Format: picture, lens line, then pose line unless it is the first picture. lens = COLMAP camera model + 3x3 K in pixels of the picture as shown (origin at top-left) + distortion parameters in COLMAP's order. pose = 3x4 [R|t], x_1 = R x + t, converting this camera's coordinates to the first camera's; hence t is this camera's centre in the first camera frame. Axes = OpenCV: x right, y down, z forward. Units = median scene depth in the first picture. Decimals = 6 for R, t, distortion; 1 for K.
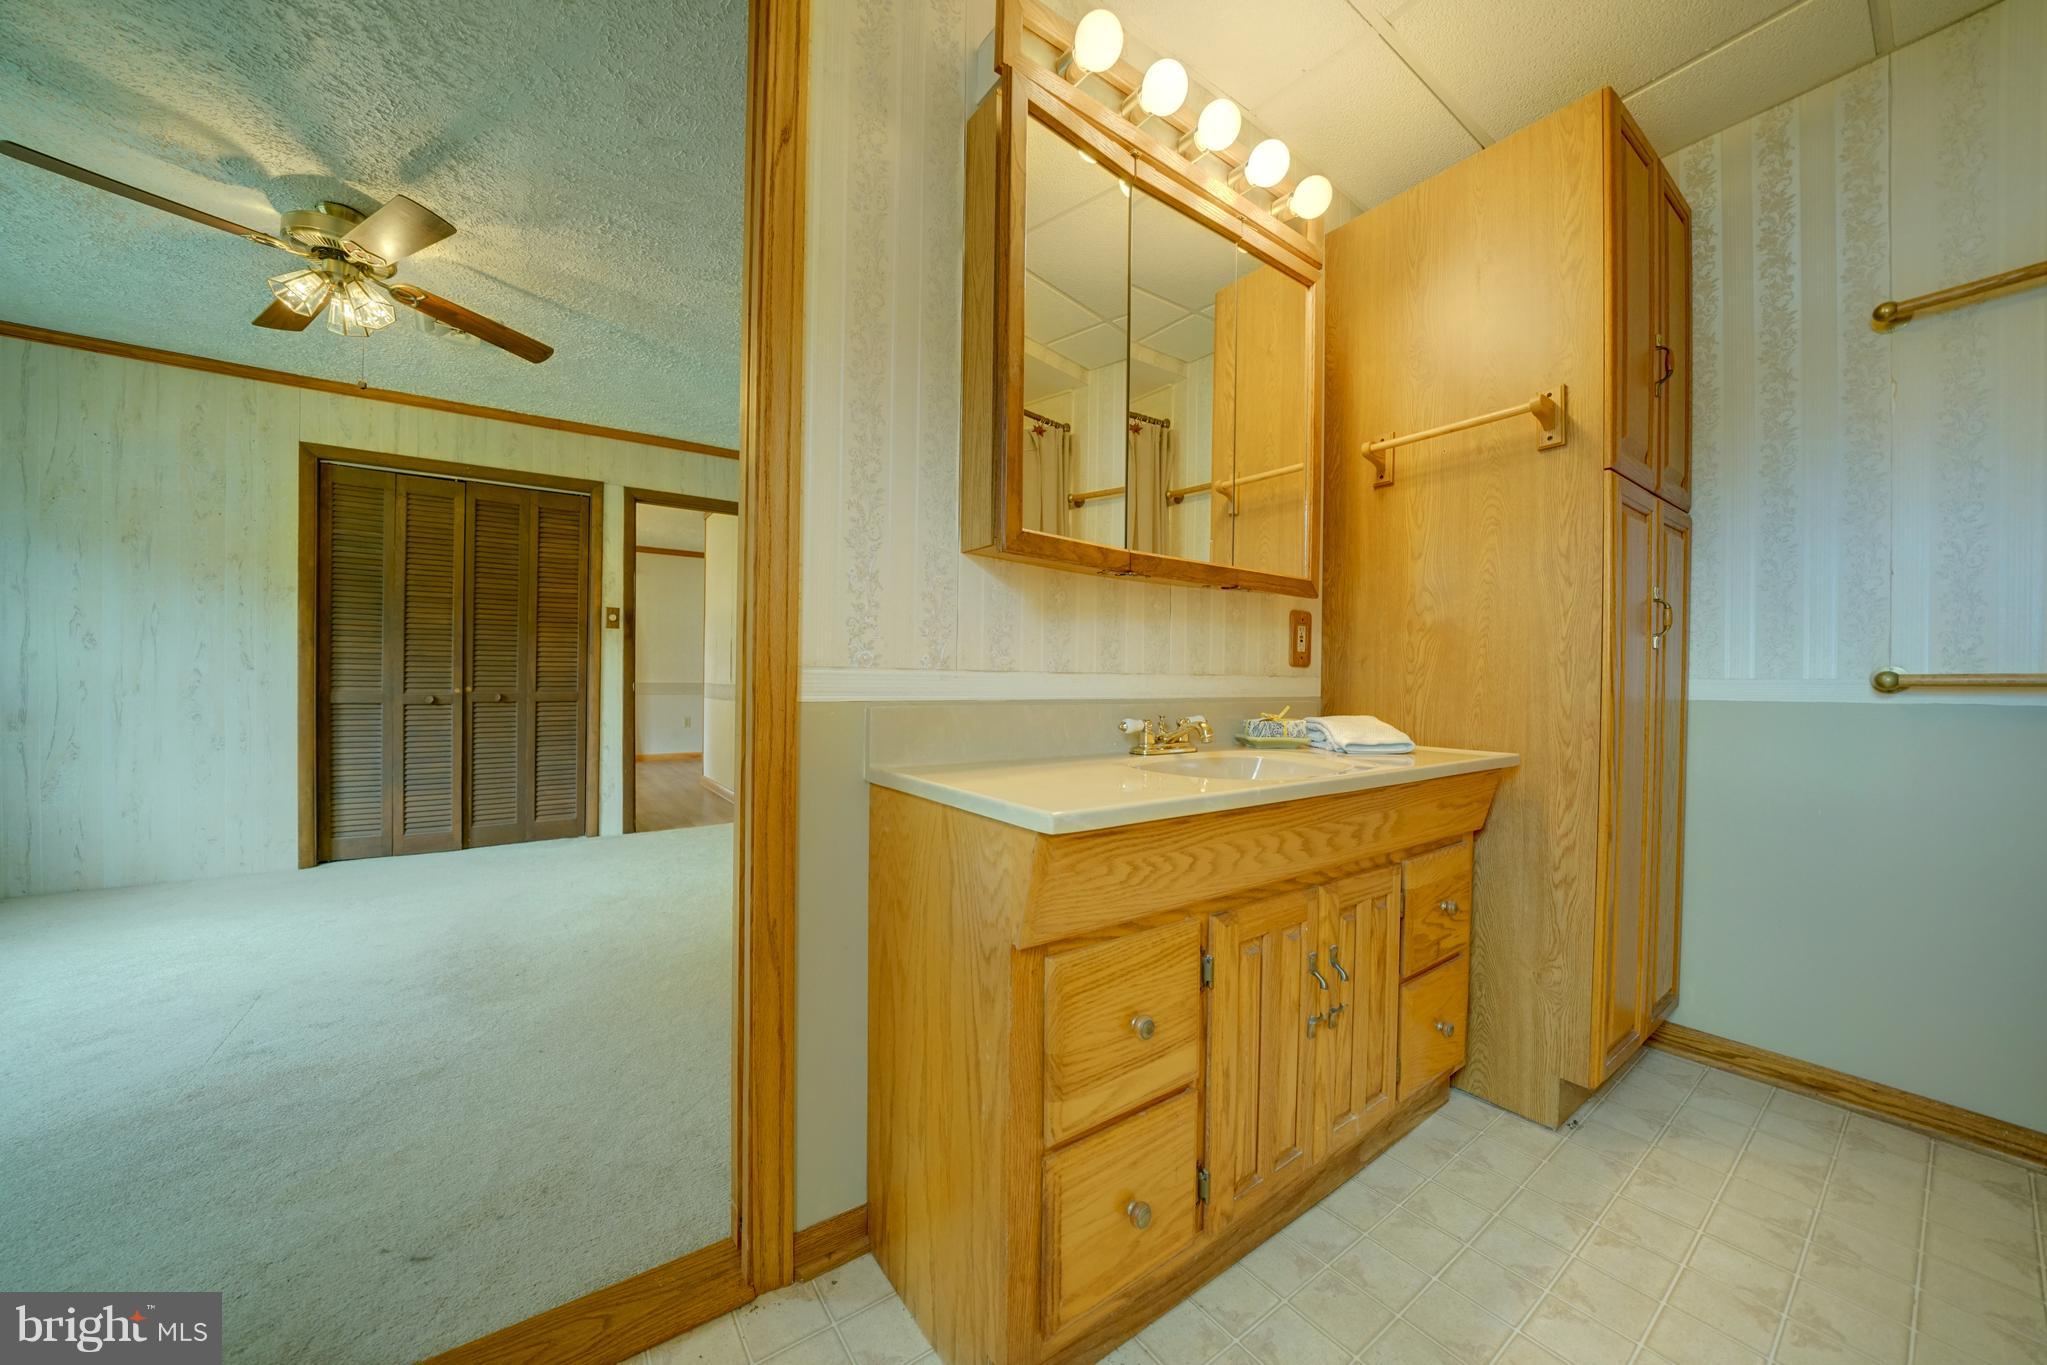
lens RADIAL K [[709.7, 0, 1021.9], [0, 709.7, 685.8], [0, 0, 1]] dist [-0.027395, 0.003470]
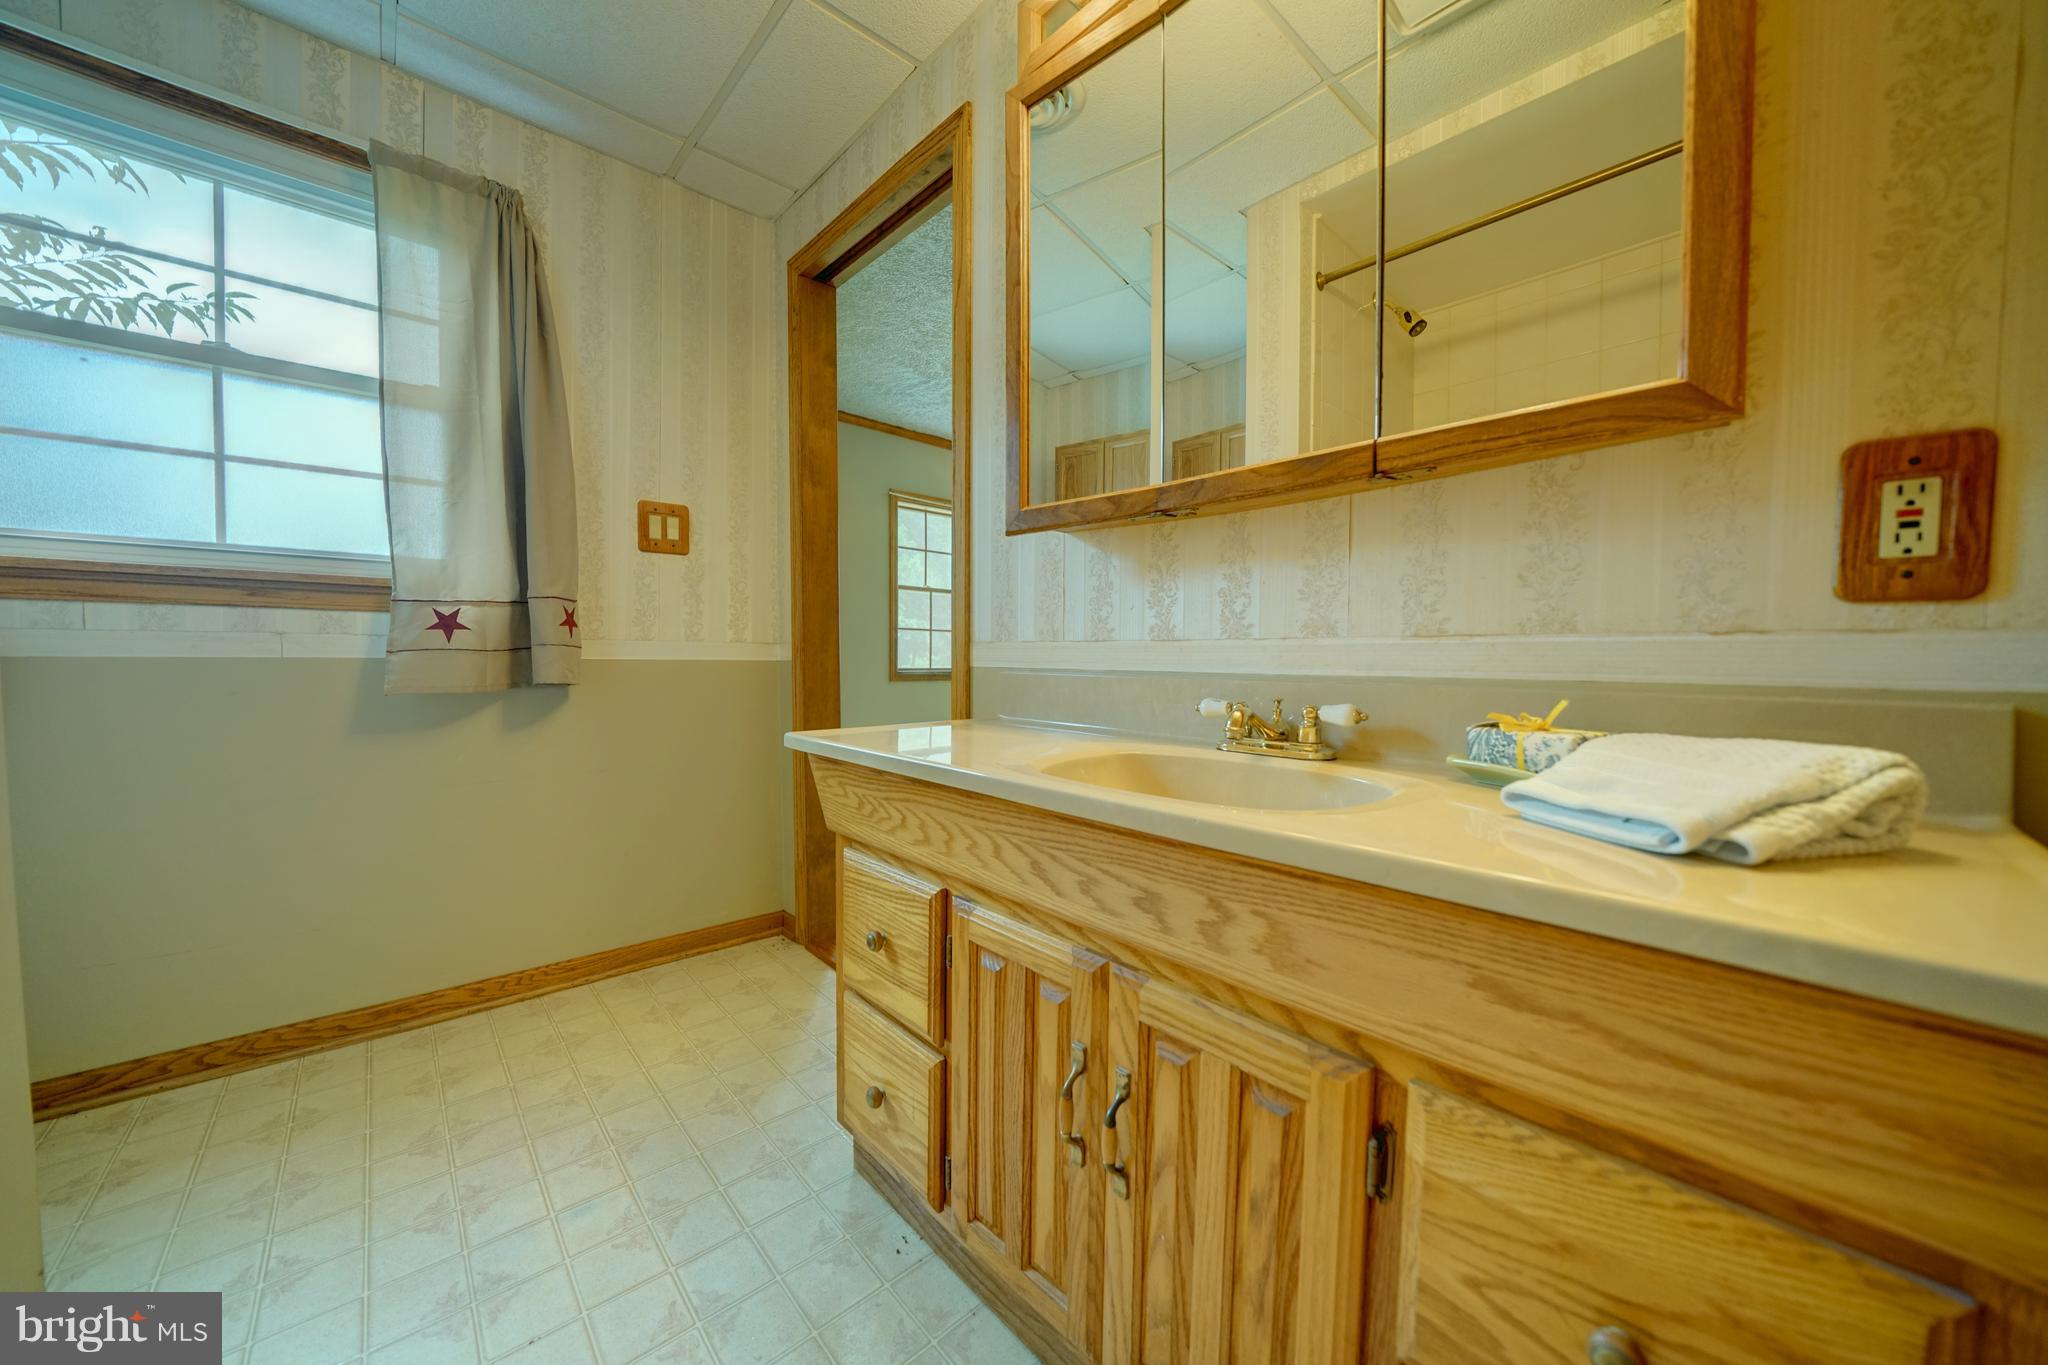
lens RADIAL K [[710.0, 0, 1022.3], [0, 710.0, 685.8], [0, 0, 1]] dist [-0.027395, 0.003470]
pose [[0.127235, 0.033304, -0.991313, 0.787720], [-0.012609, 0.999410, 0.031958, 0.010242], [0.991792, 0.008434, 0.127580, 0.632429]]
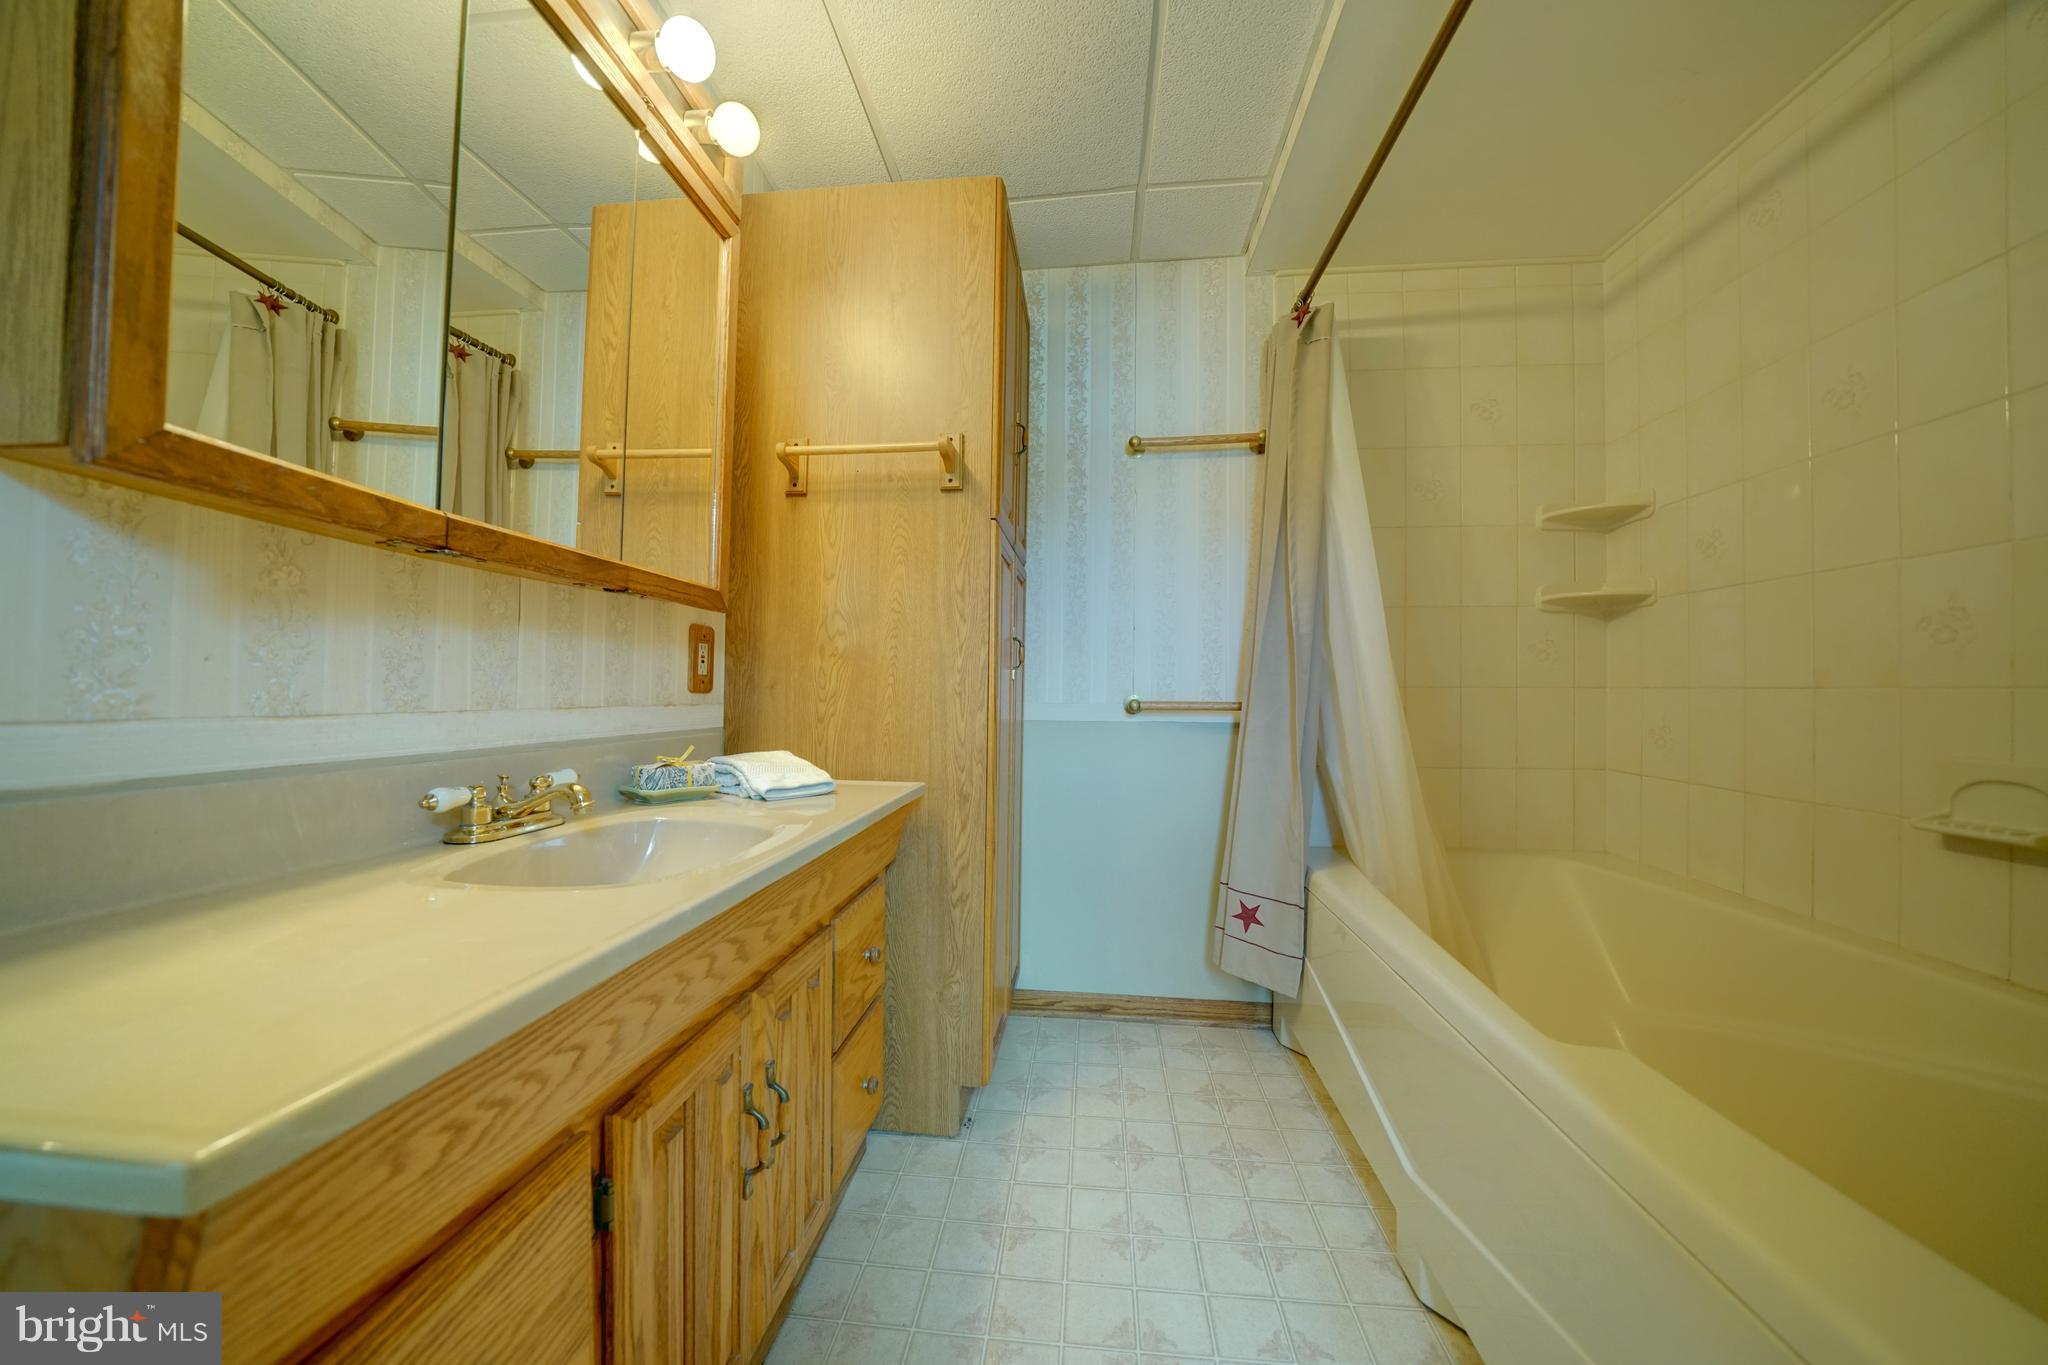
lens RADIAL K [[710.0, 0, 1022.3], [0, 710.0, 685.8], [0, 0, 1]] dist [-0.027395, 0.003470]
pose [[0.664218, 0.007978, 0.747497, 0.029828], [-0.001355, 0.999954, -0.009469, -0.032738], [-0.747538, 0.005277, 0.664198, 0.199336]]
